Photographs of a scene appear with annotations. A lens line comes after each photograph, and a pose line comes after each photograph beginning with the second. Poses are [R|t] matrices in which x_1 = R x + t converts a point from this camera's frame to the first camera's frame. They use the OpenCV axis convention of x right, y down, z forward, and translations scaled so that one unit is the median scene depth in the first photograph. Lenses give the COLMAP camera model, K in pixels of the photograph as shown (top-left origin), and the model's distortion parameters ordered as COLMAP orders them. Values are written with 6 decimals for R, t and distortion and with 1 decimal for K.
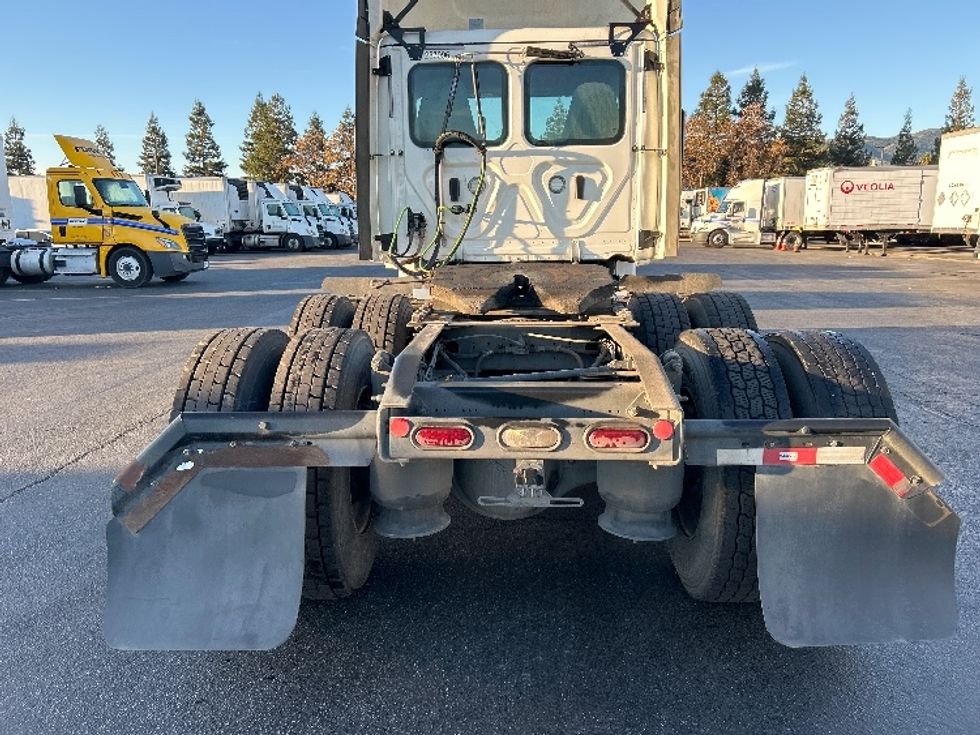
lens RADIAL K [[738.3, 0, 489.8], [0, 738.3, 373.1], [0, 0, 1]] dist [0.039441, -0.037912]
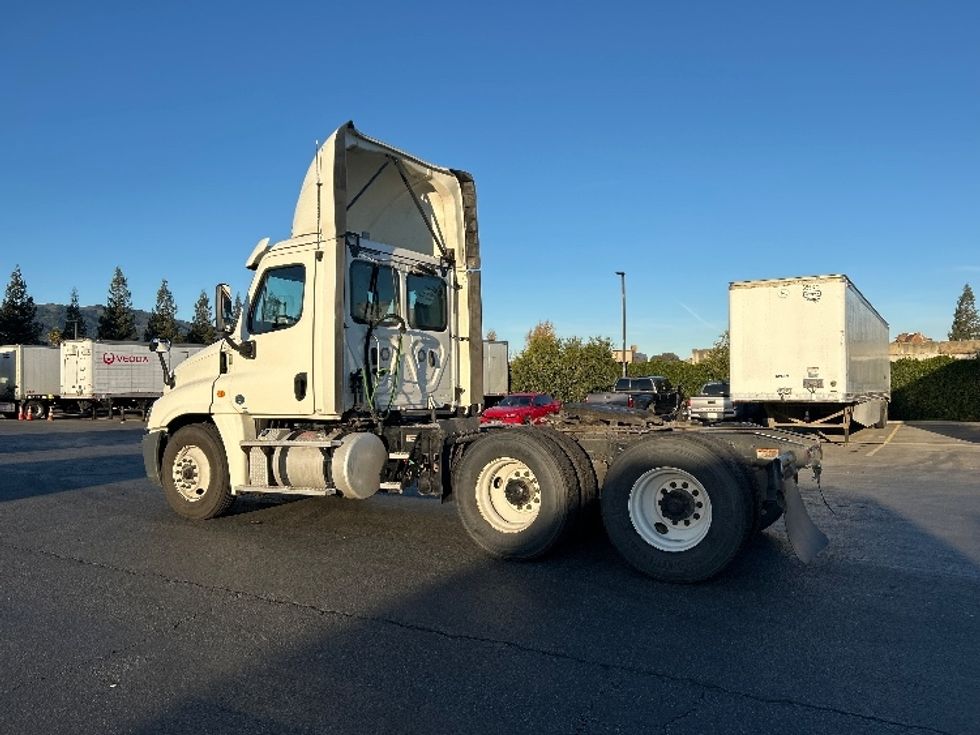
lens RADIAL K [[738.3, 0, 493.8], [0, 738.3, 377.0], [0, 0, 1]] dist [0.039441, -0.037912]
pose [[0.479741, 0.016864, 0.877248, -1.080567], [0.176339, 0.977562, -0.115227, -0.029822], [-0.859507, 0.209972, 0.466003, 0.240077]]
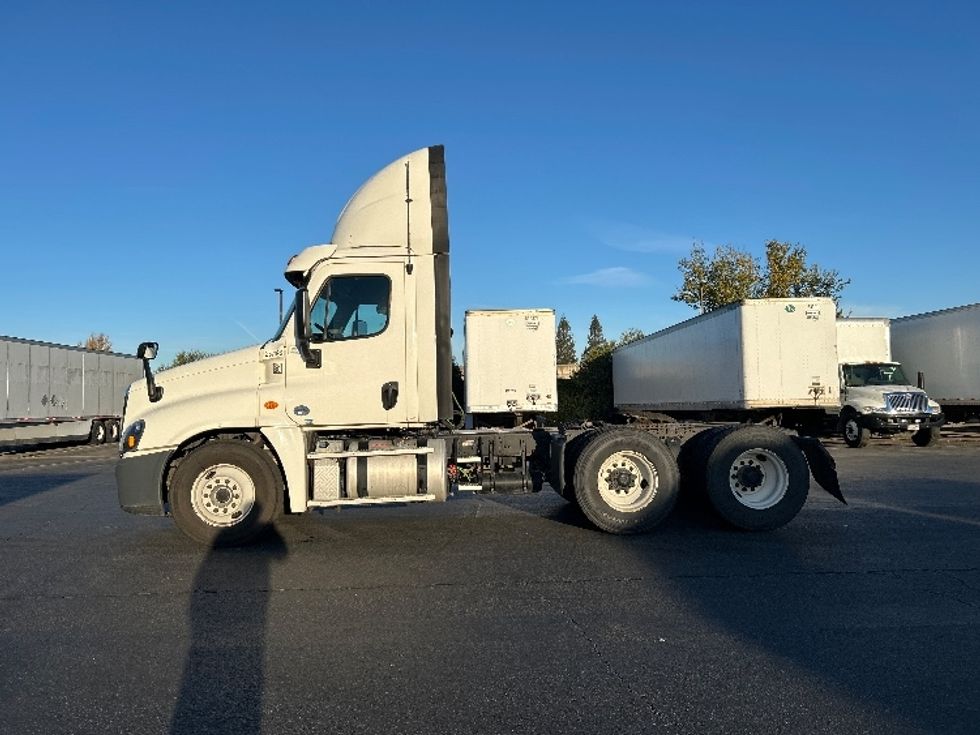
lens RADIAL K [[738.3, 0, 489.1], [0, 738.3, 370.6], [0, 0, 1]] dist [0.039441, -0.037912]
pose [[-0.089998, 0.050211, 0.994675, -1.406100], [0.217612, 0.975588, -0.029558, -0.180981], [-0.971877, 0.213793, -0.098727, 1.043430]]
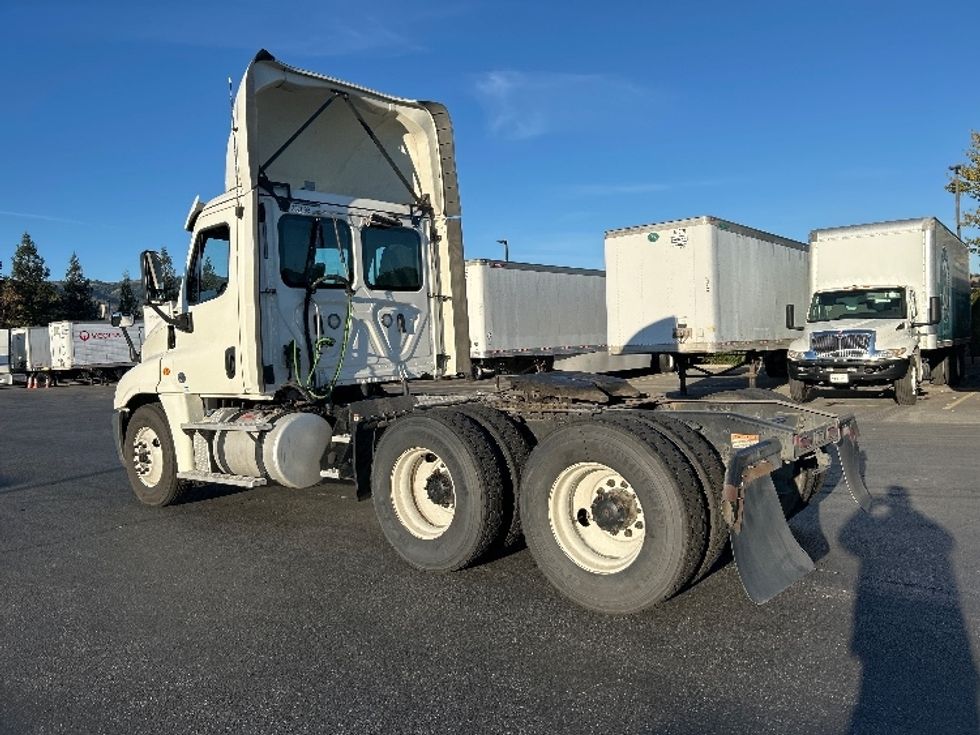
lens RADIAL K [[738.3, 0, 497.0], [0, 738.3, 366.0], [0, 0, 1]] dist [0.039441, -0.037912]
pose [[0.614980, -0.044622, 0.787279, -0.772100], [0.192422, 0.976708, -0.094951, -0.029262], [-0.764705, 0.209883, 0.609242, 0.130377]]
